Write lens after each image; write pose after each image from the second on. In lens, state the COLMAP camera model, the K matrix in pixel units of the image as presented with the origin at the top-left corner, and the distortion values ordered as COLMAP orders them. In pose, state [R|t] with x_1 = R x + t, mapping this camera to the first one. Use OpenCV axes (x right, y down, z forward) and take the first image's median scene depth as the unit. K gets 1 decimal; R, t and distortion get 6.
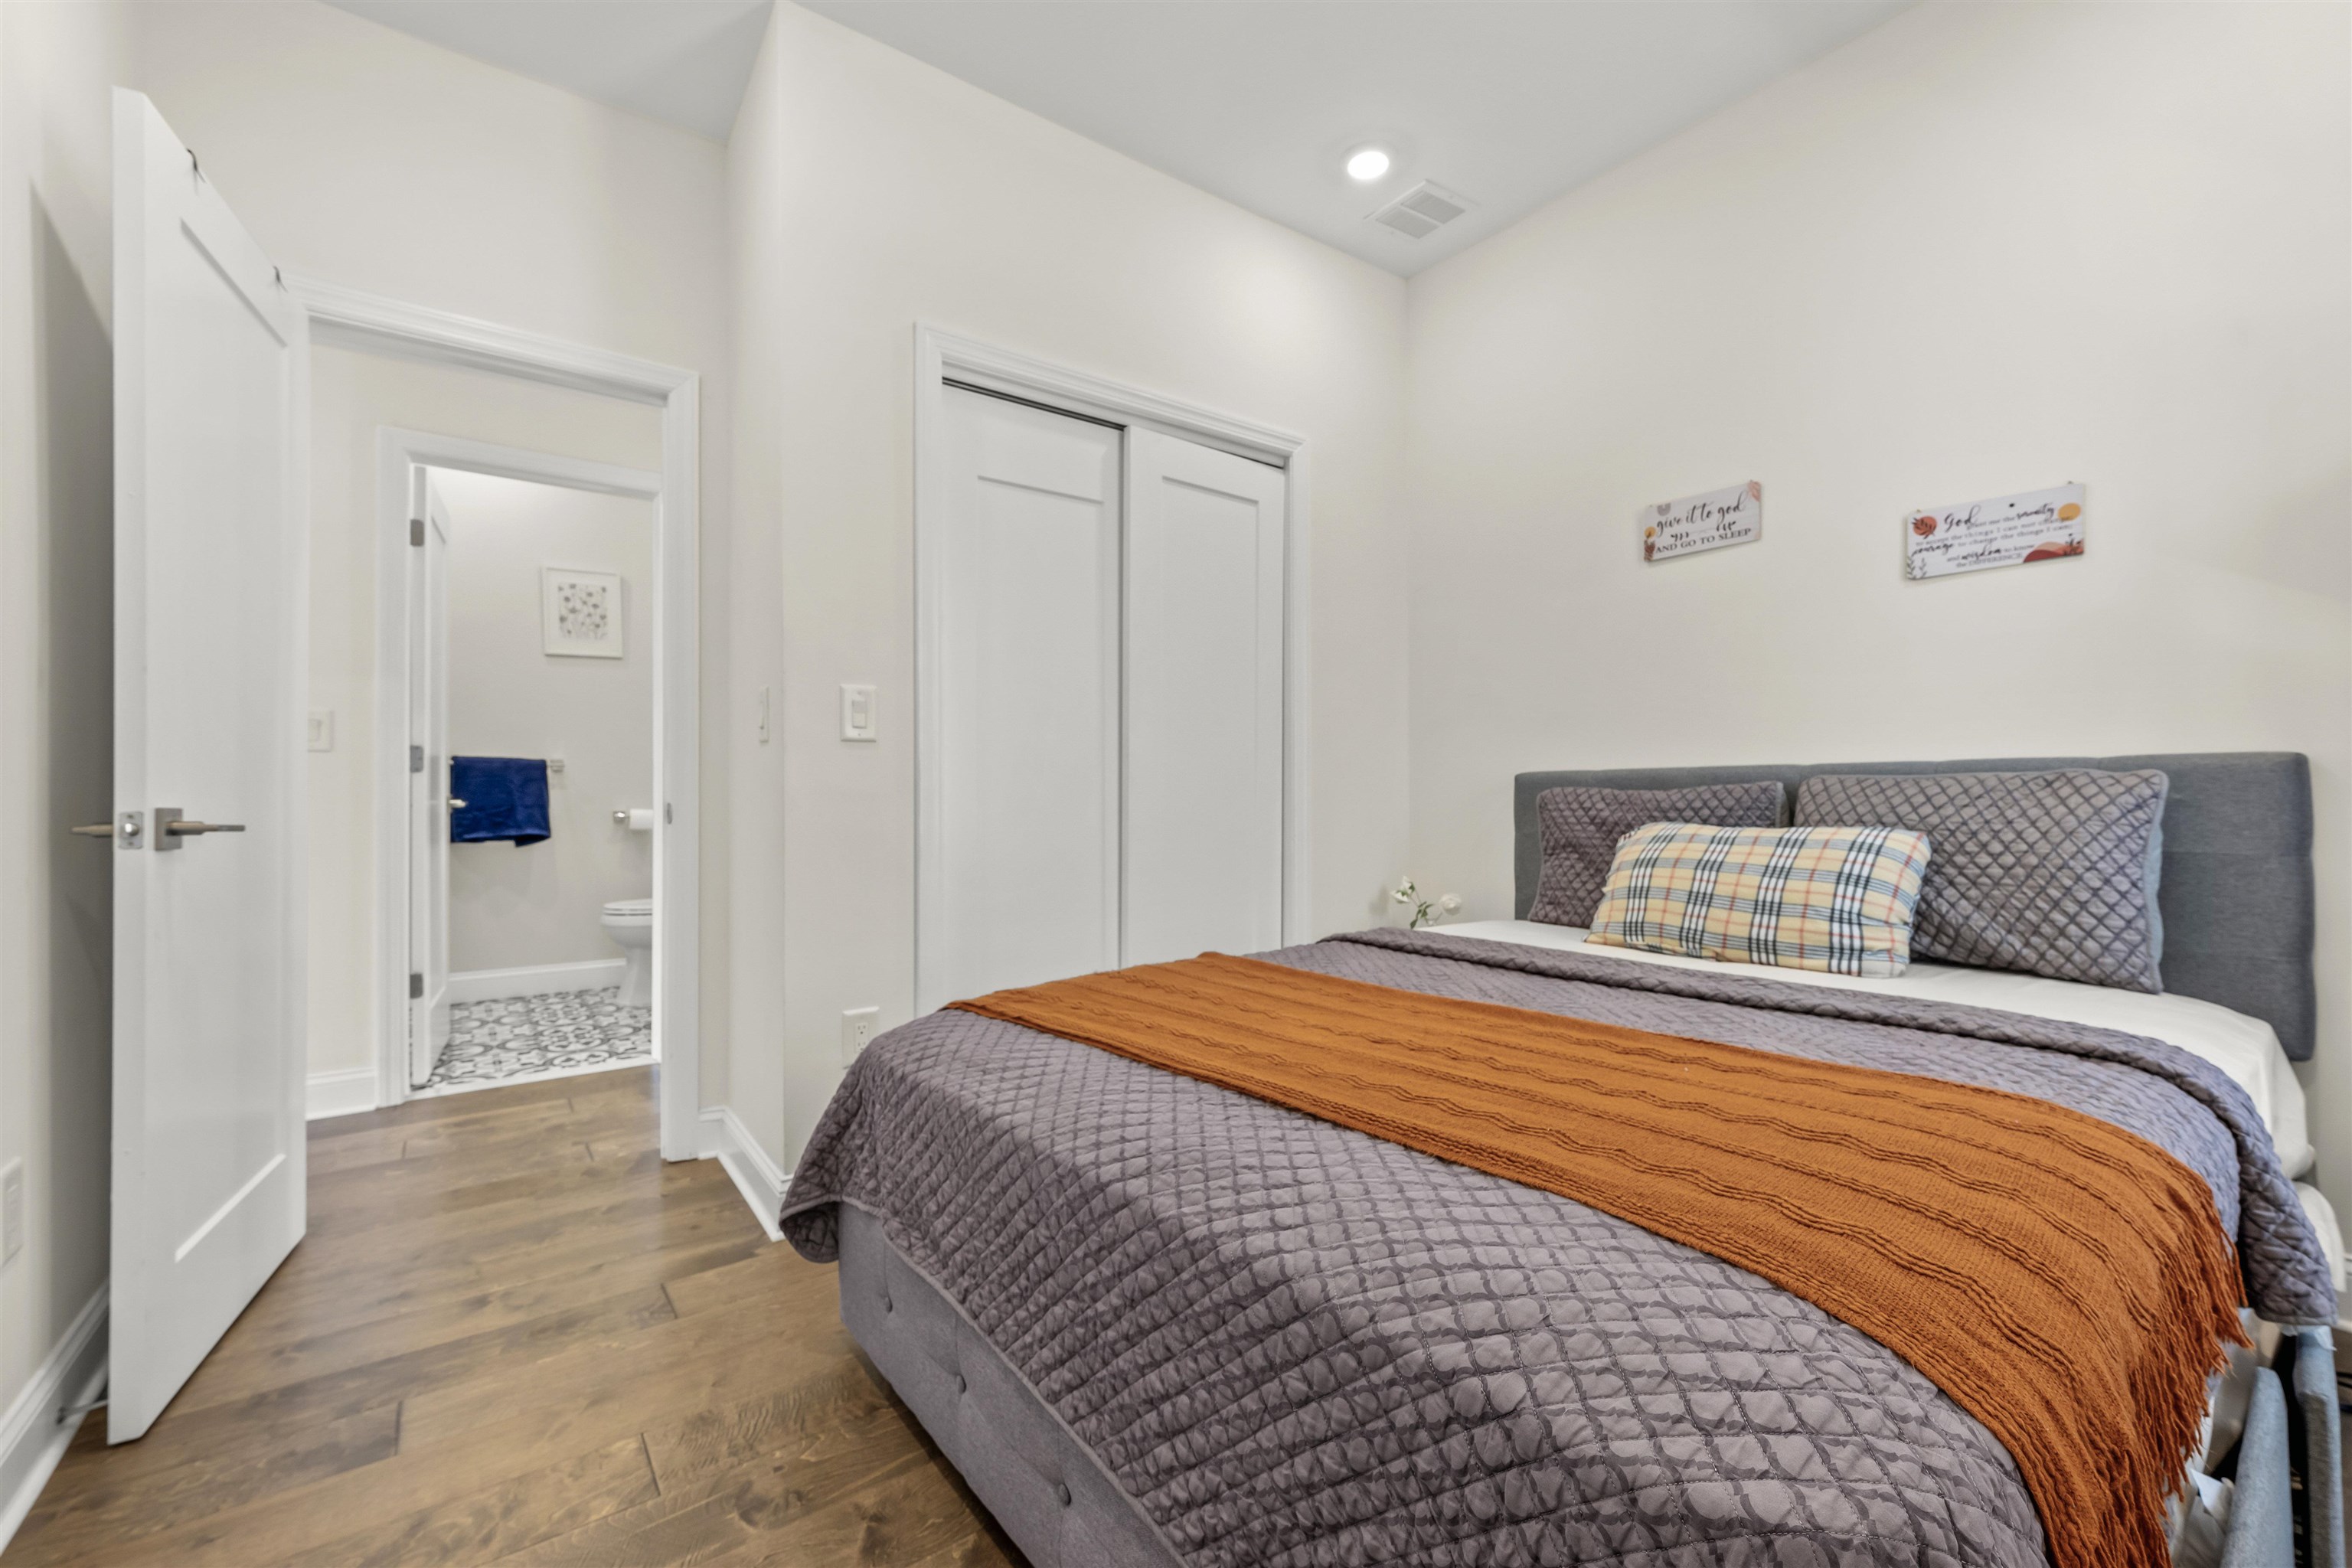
lens RADIAL K [[984.4, 0, 1166.6], [0, 984.4, 780.8], [0, 0, 1]] dist [0.003294, 0.000177]
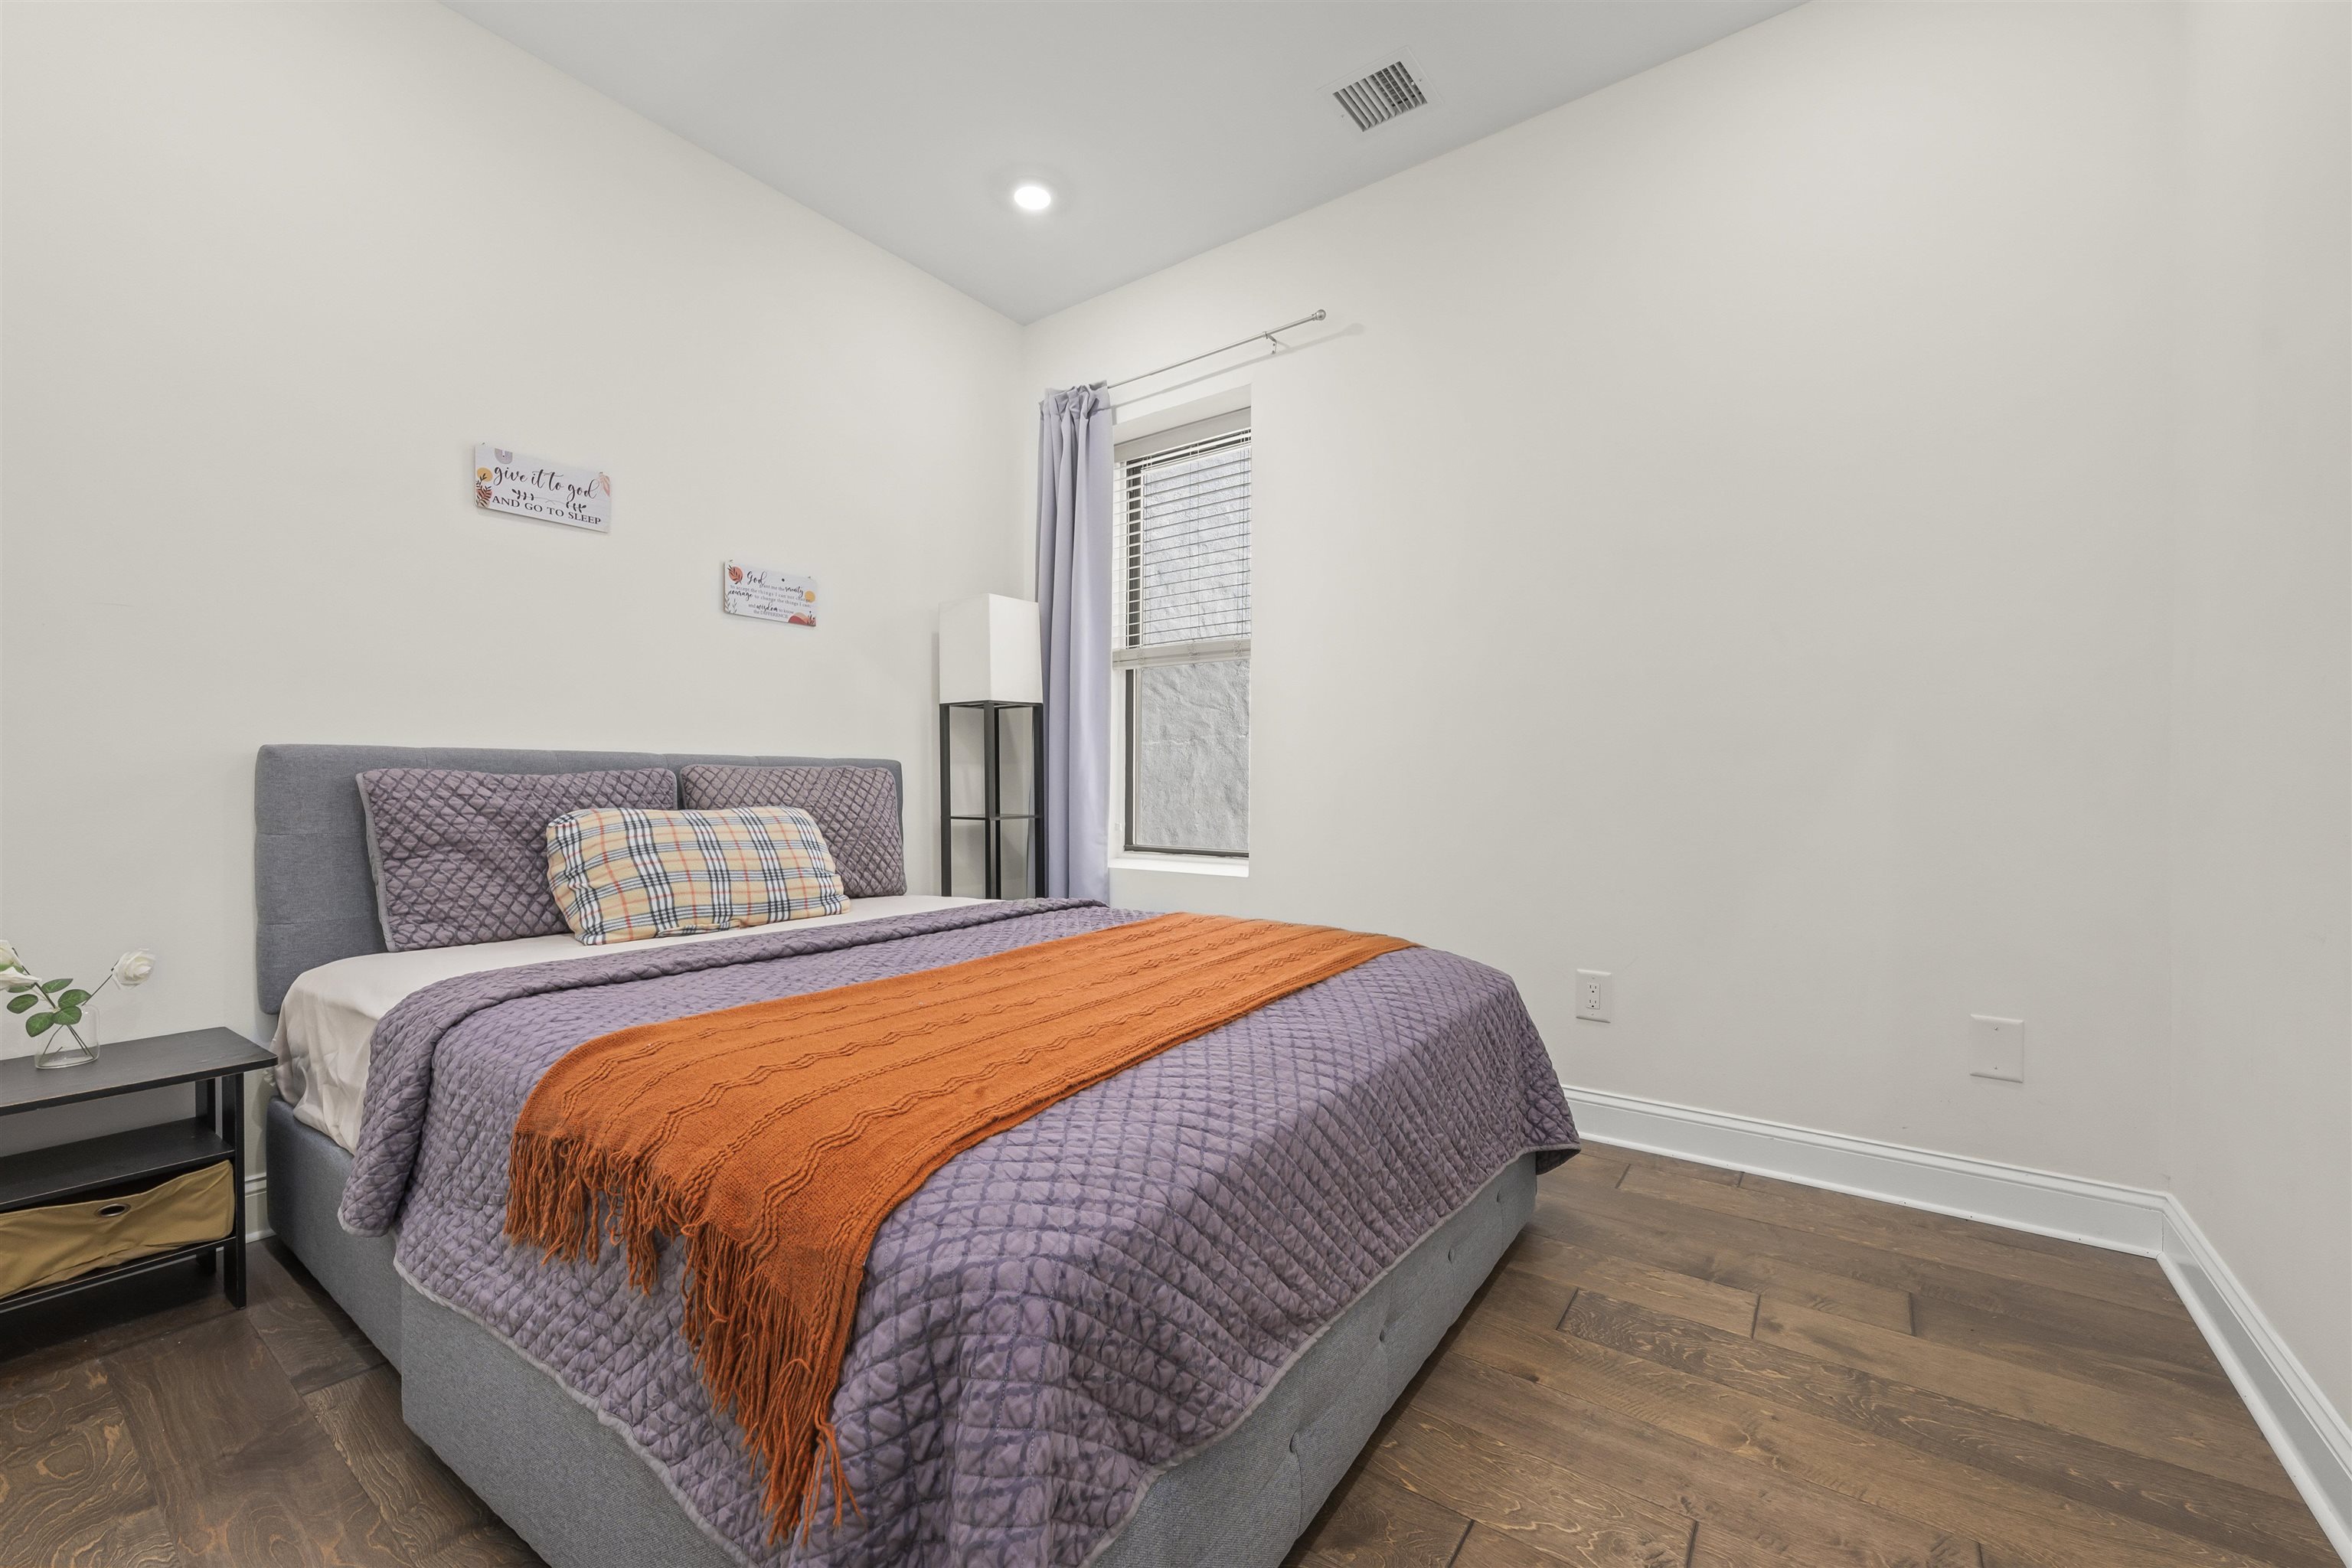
lens RADIAL K [[940.3, 0, 1159.5], [0, 940.3, 788.8], [0, 0, 1]] dist [0.004354, 0.000101]
pose [[-0.291970, 0.005381, 0.956412, -0.625396], [-0.010502, 0.999906, -0.008831, 0.031019], [-0.956370, -0.012623, -0.291886, 0.901308]]
